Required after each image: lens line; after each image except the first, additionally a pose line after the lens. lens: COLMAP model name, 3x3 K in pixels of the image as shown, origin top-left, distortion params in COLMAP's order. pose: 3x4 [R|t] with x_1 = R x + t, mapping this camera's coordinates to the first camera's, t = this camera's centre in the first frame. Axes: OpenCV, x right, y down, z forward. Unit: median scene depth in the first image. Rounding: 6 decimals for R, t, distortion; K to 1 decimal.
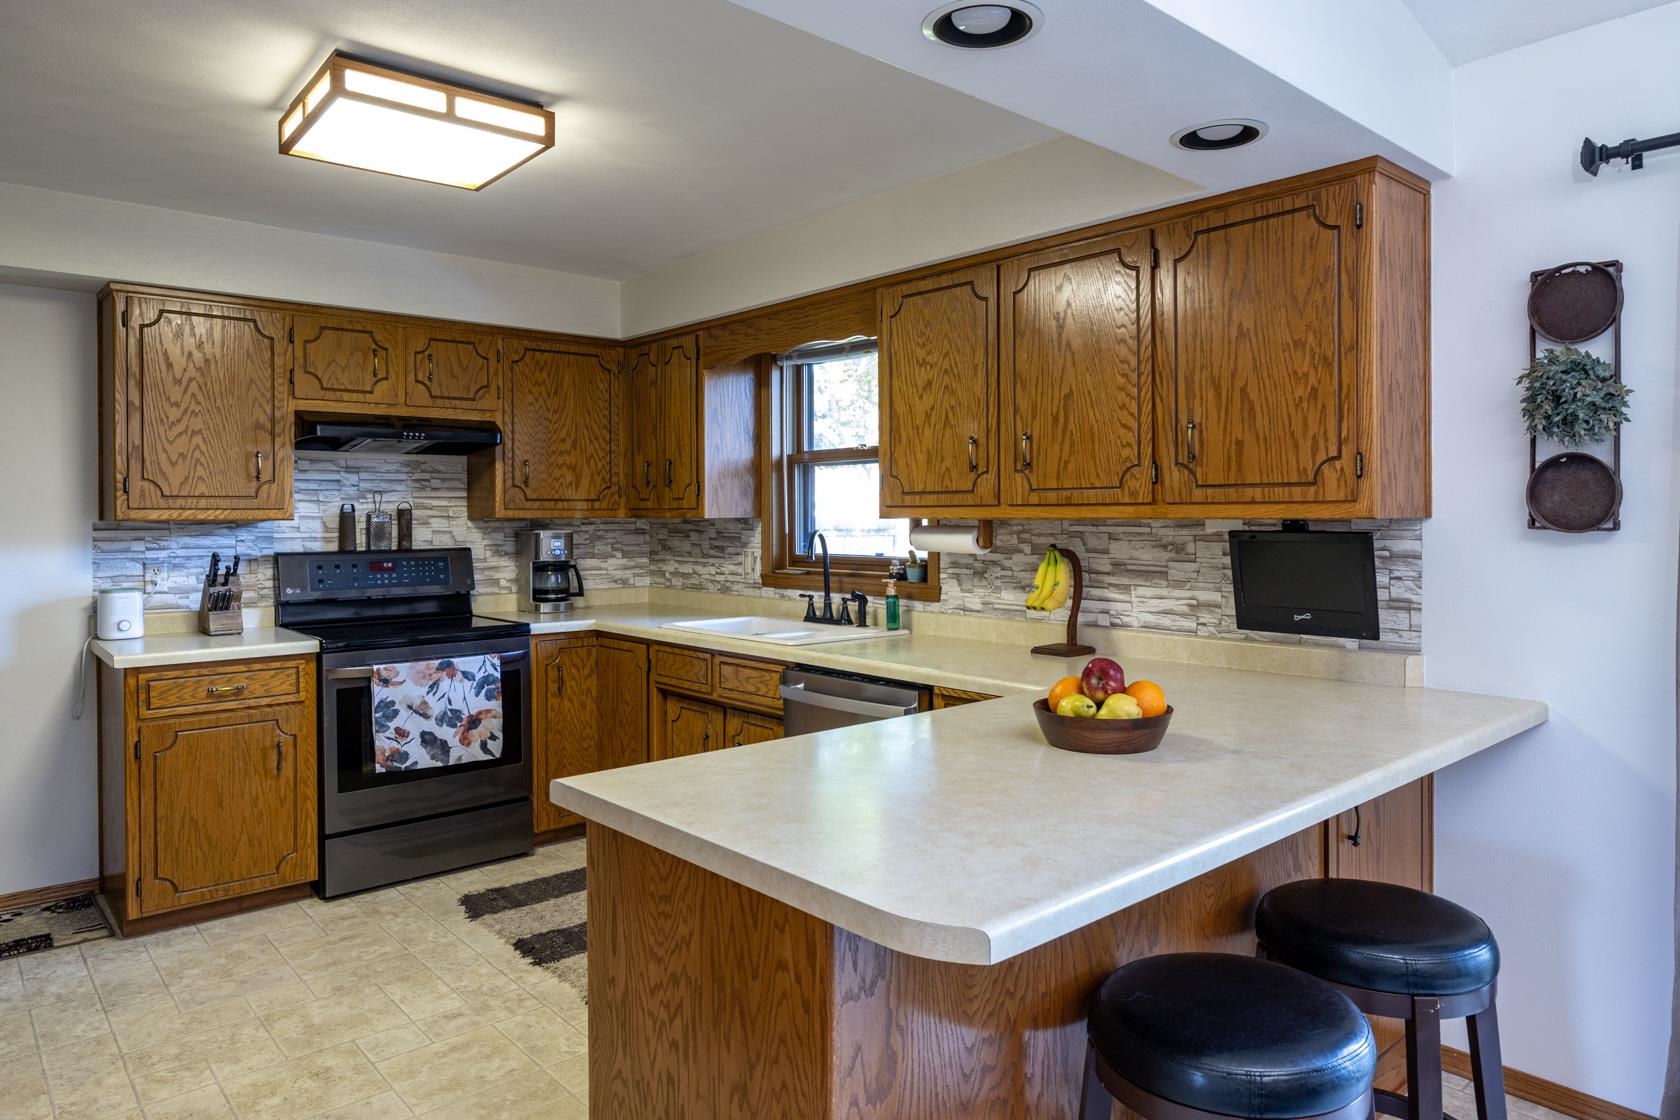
lens RADIAL K [[1052.6, 0, 835.2], [0, 1052.6, 523.9], [0, 0, 1]] dist [-0.004698, -0.002187]
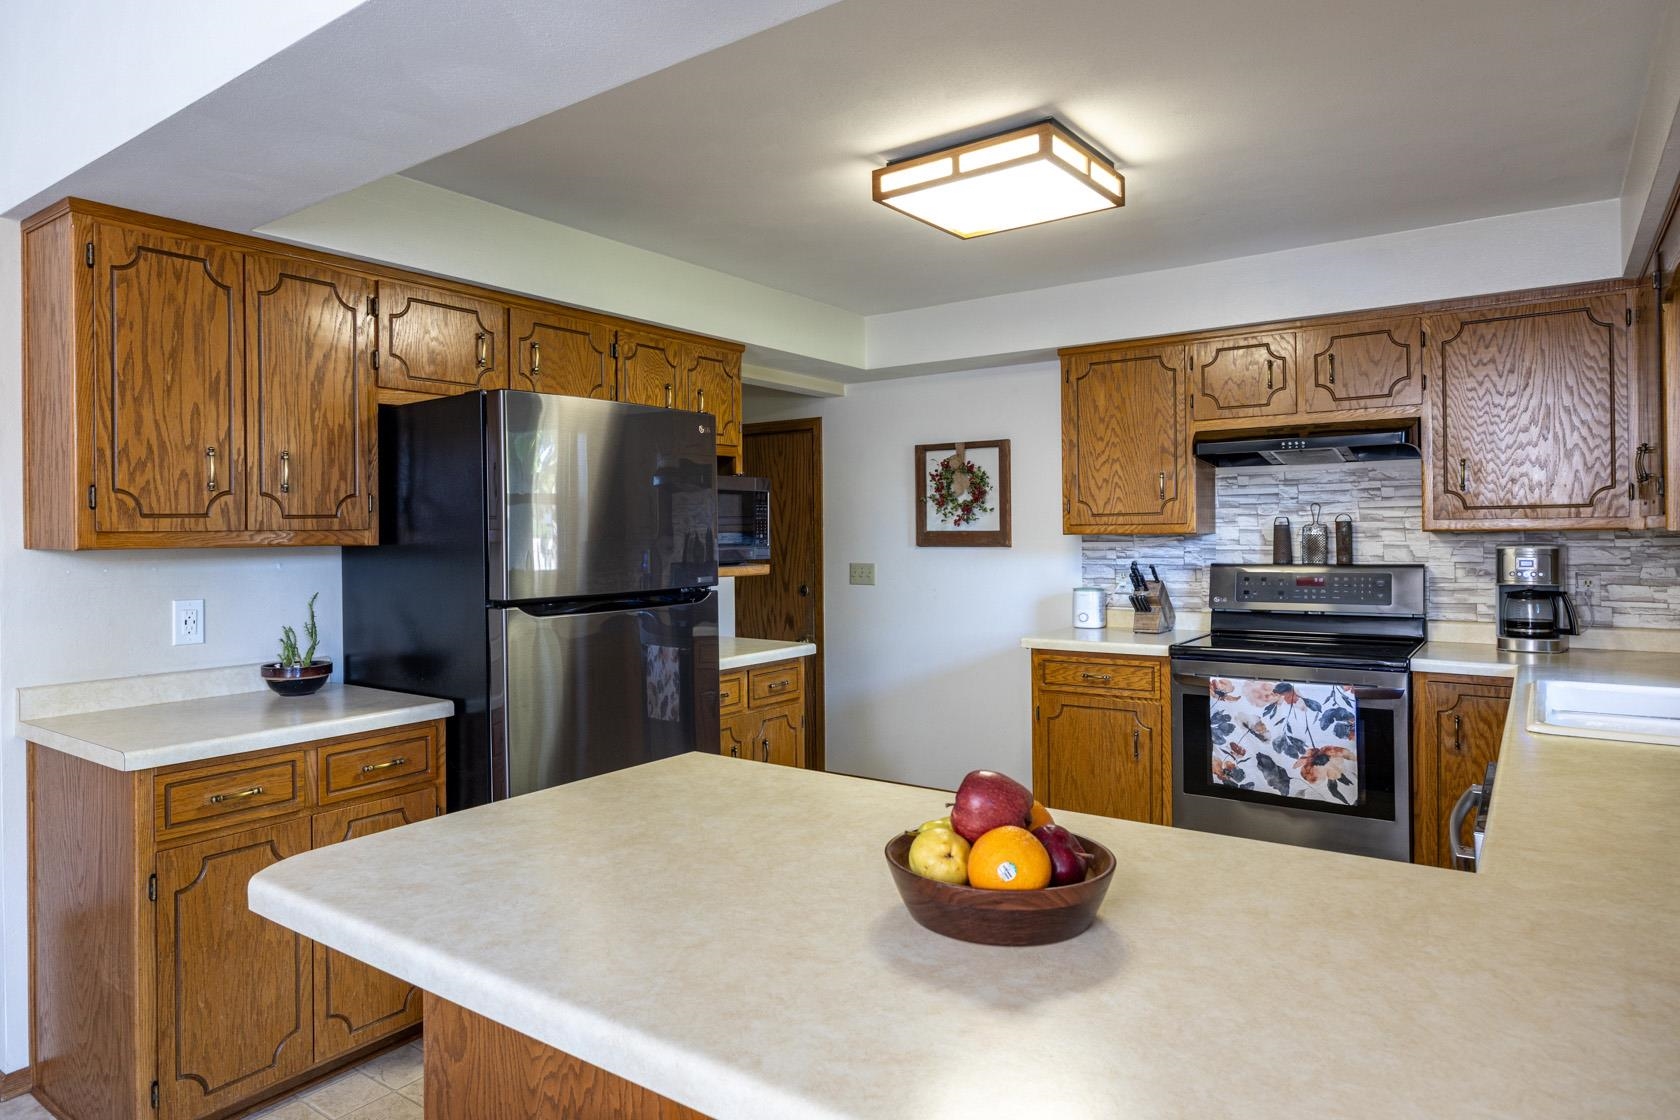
lens RADIAL K [[1003.4, 0, 805.3], [0, 1003.4, 534.1], [0, 0, 1]] dist [-0.007671, -0.001286]
pose [[0.221438, 0.001283, -0.975174, 0.398979], [0.001612, 0.999997, 0.001681, -0.005635], [0.975173, -0.001944, 0.221436, 0.380701]]
